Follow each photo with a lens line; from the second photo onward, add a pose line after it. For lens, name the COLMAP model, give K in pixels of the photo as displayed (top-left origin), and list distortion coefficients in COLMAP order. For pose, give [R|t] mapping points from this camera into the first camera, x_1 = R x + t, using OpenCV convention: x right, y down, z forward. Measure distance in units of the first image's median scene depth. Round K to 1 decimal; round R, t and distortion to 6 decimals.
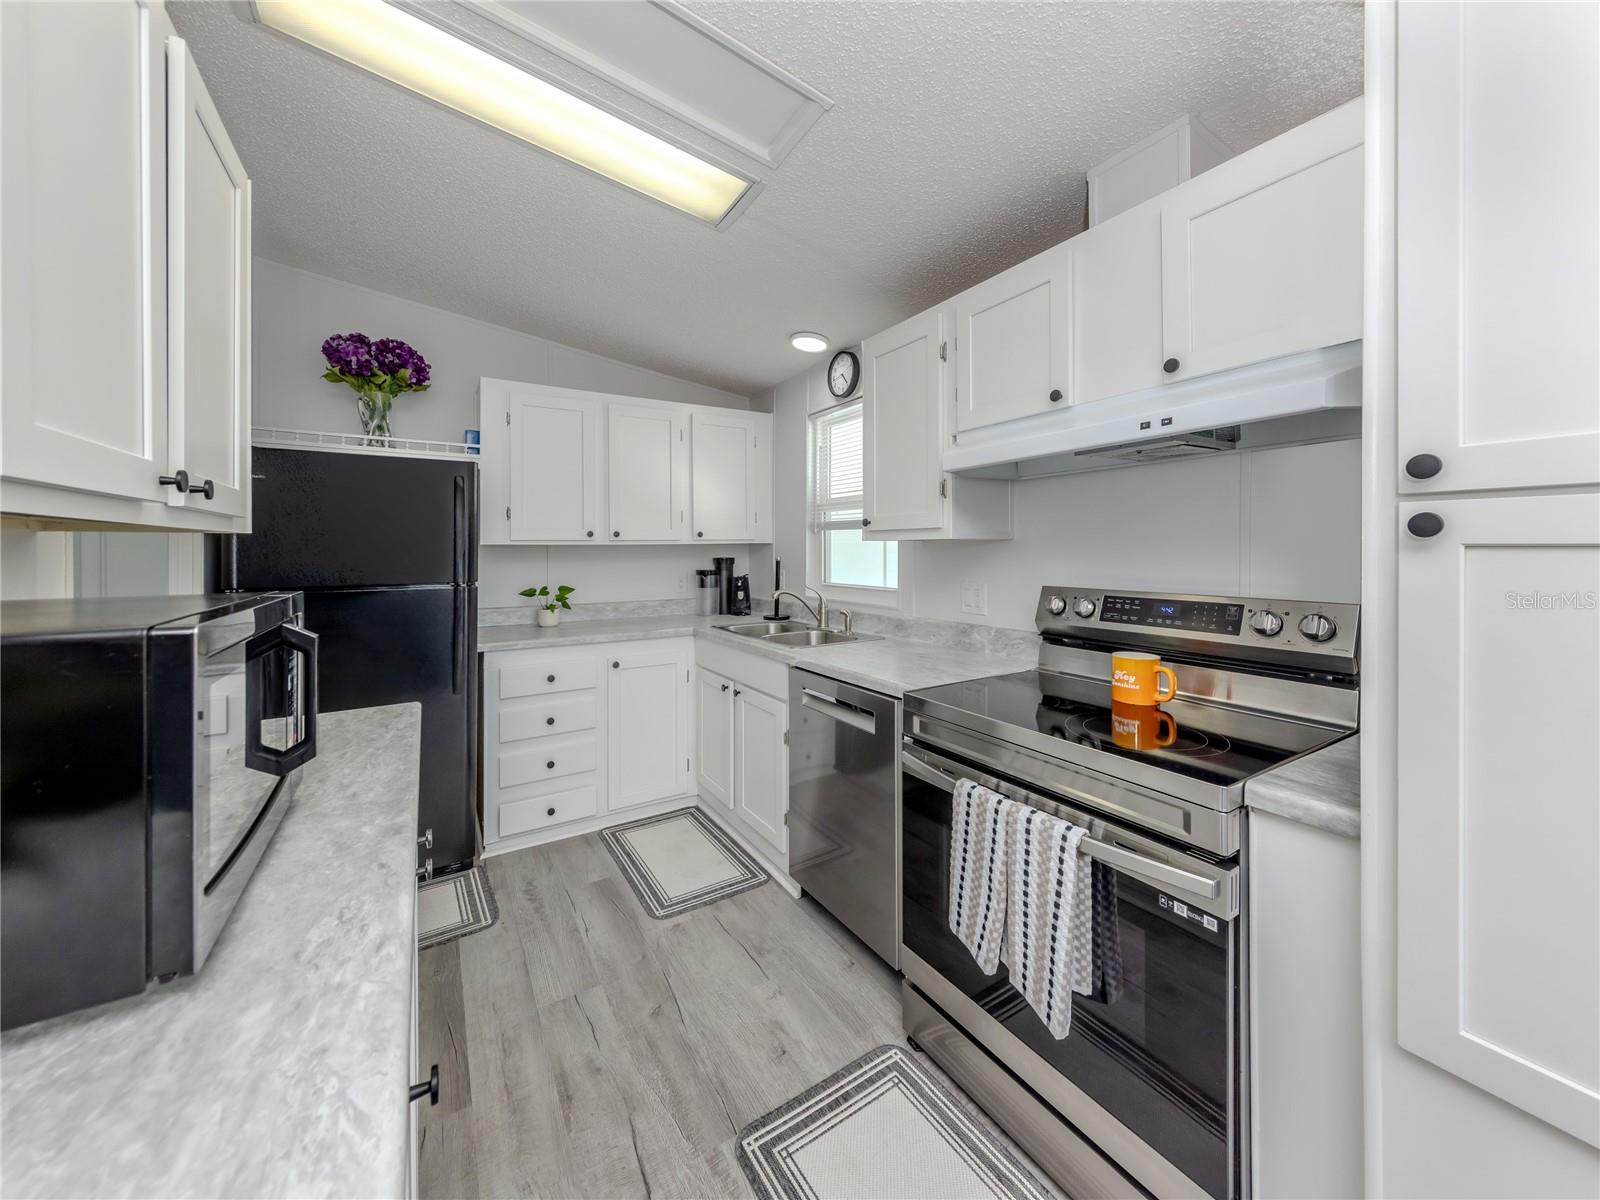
lens RADIAL K [[584.7, 0, 817.7], [0, 584.7, 560.0], [0, 0, 1]] dist [0.011138, -0.001688]
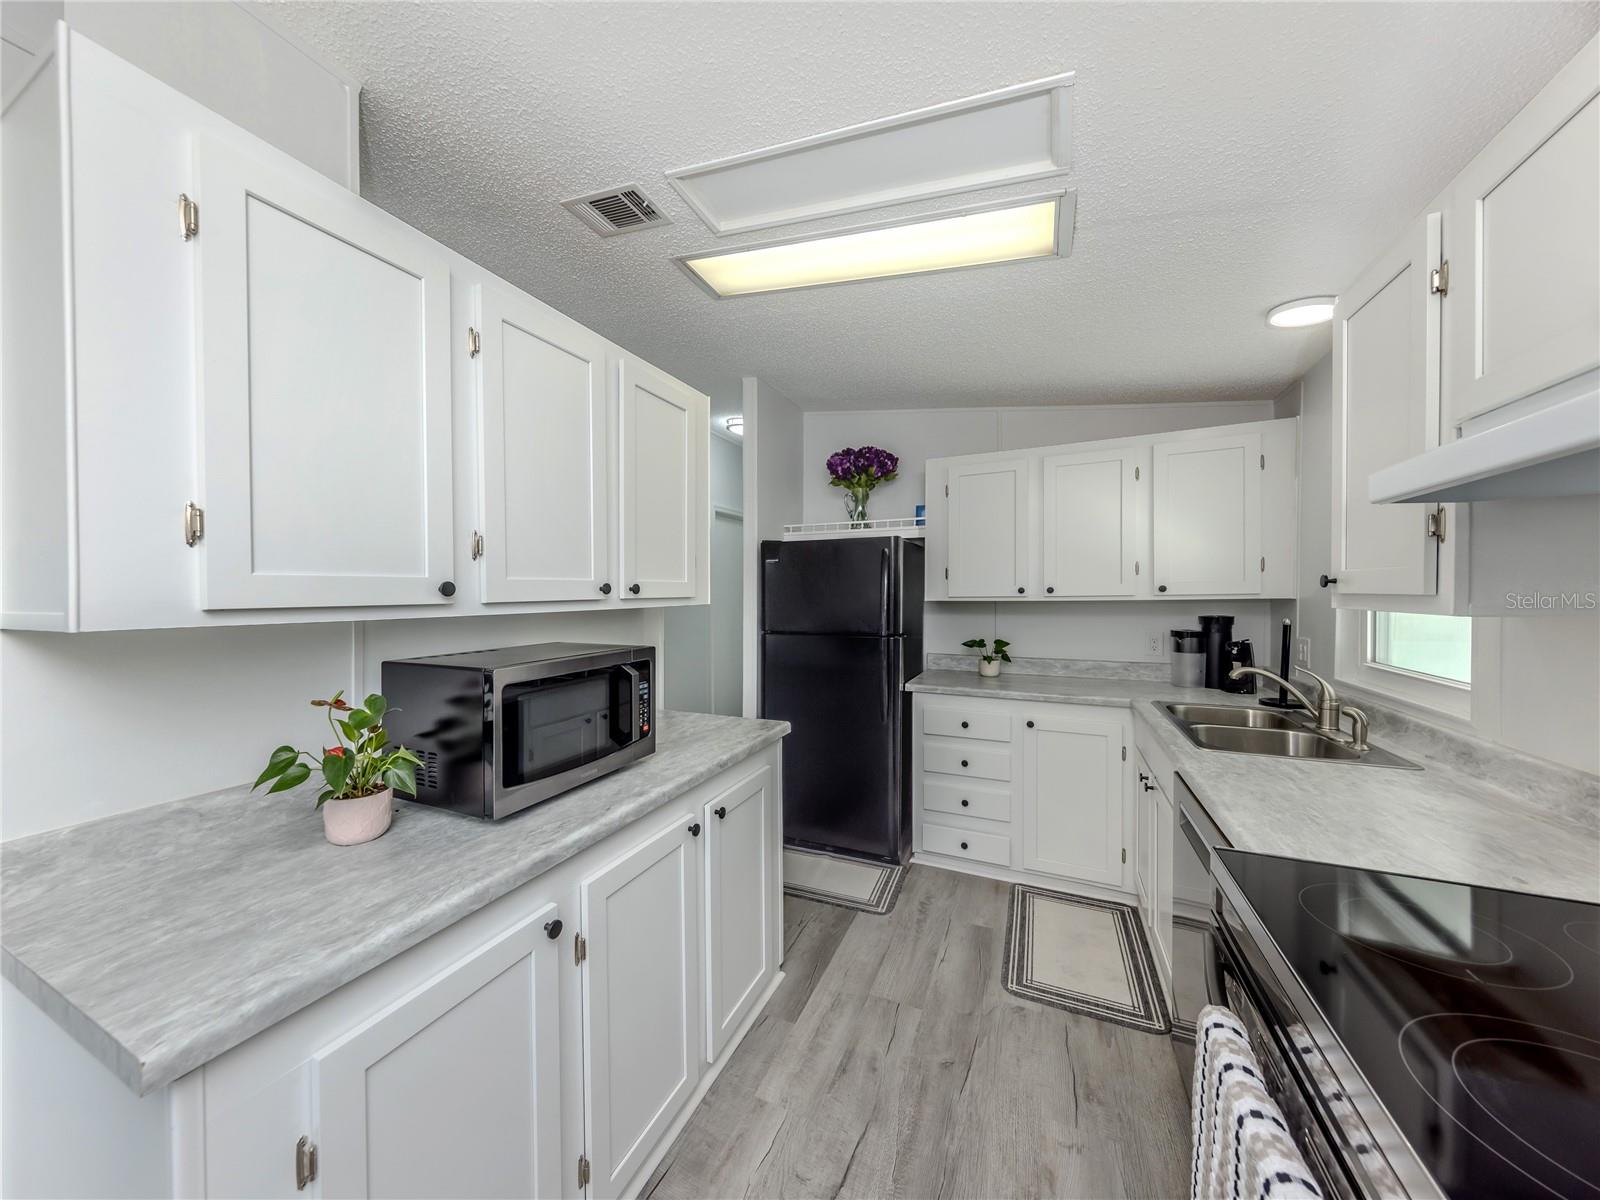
lens RADIAL K [[584.7, 0, 792.4], [0, 584.7, 597.6], [0, 0, 1]] dist [0.011138, -0.001688]
pose [[0.543846, 0.015053, -0.839050, 0.379444], [-0.016691, 0.999835, 0.007119, -0.049727], [0.839019, 0.010133, 0.544008, 0.175425]]
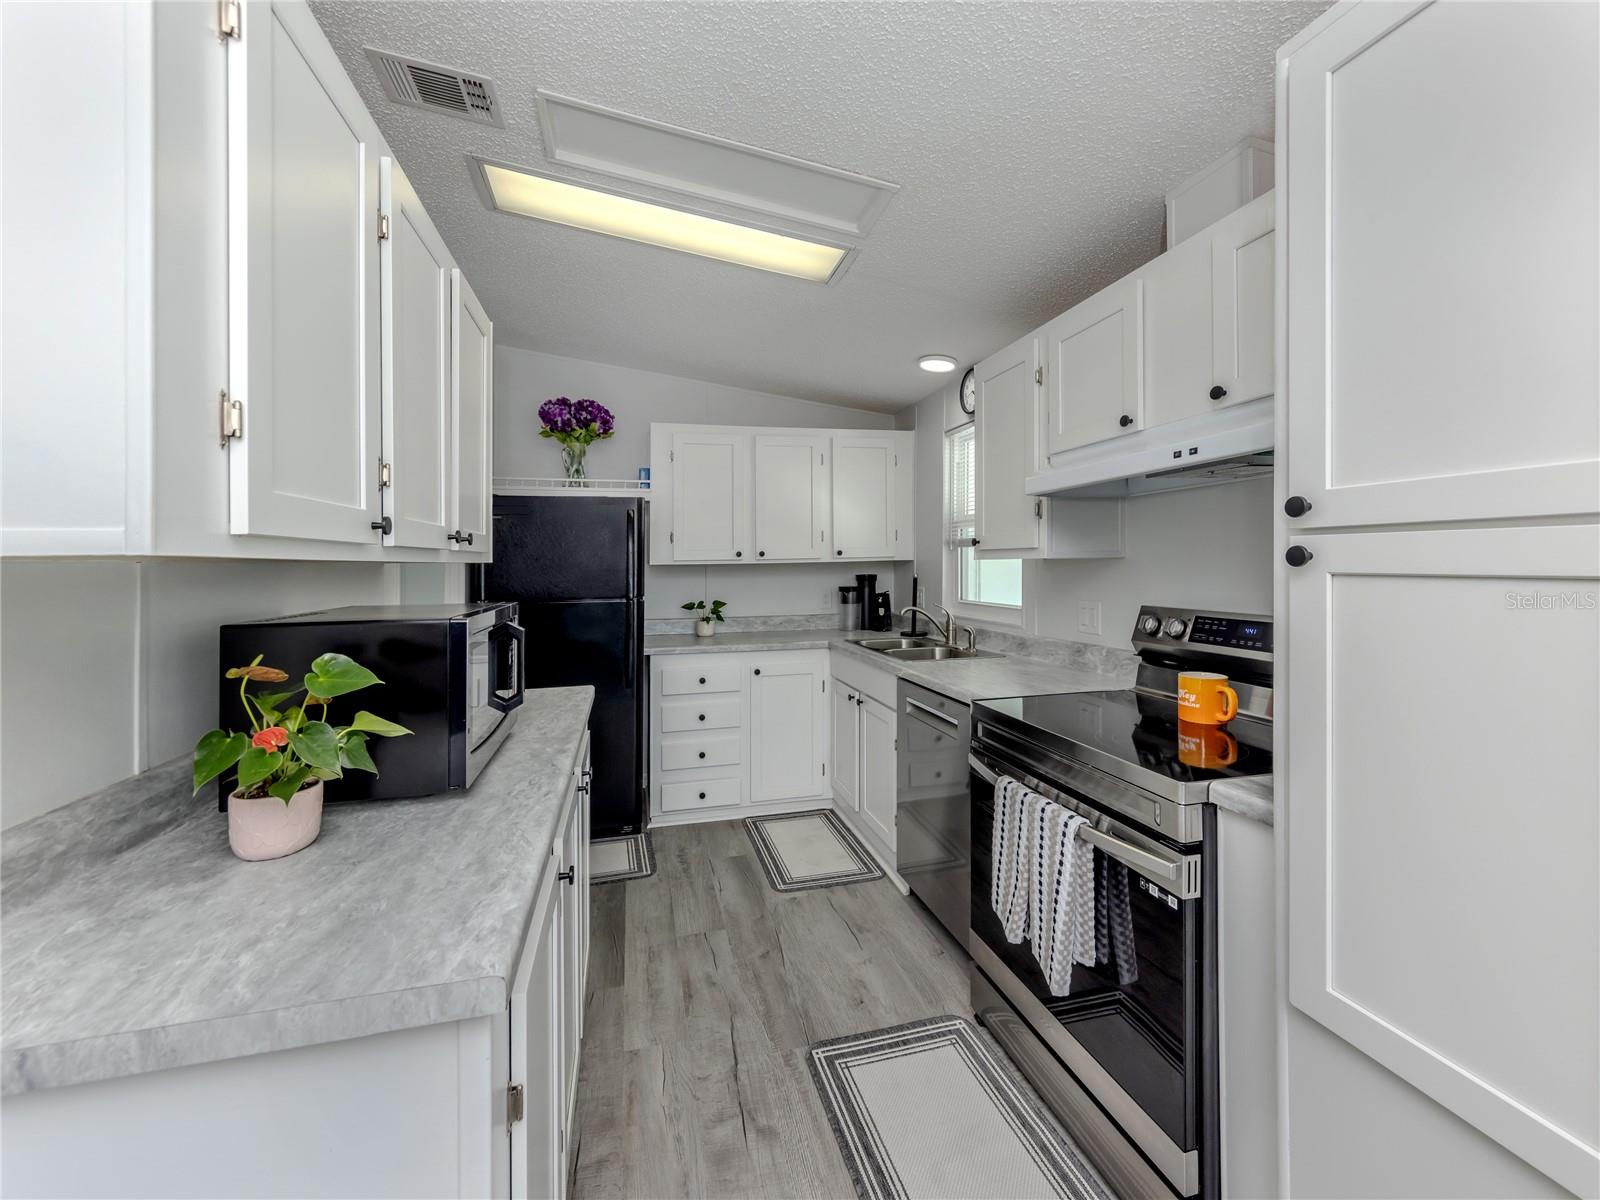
lens RADIAL K [[646.5, 0, 836.1], [0, 646.5, 571.6], [0, 0, 1]] dist [0.012068, 0.000443]
pose [[0.960691, -0.000312, -0.277621, 0.204200], [-0.000910, 0.999990, -0.004272, -0.008716], [0.277620, 0.004357, 0.960681, -0.205751]]
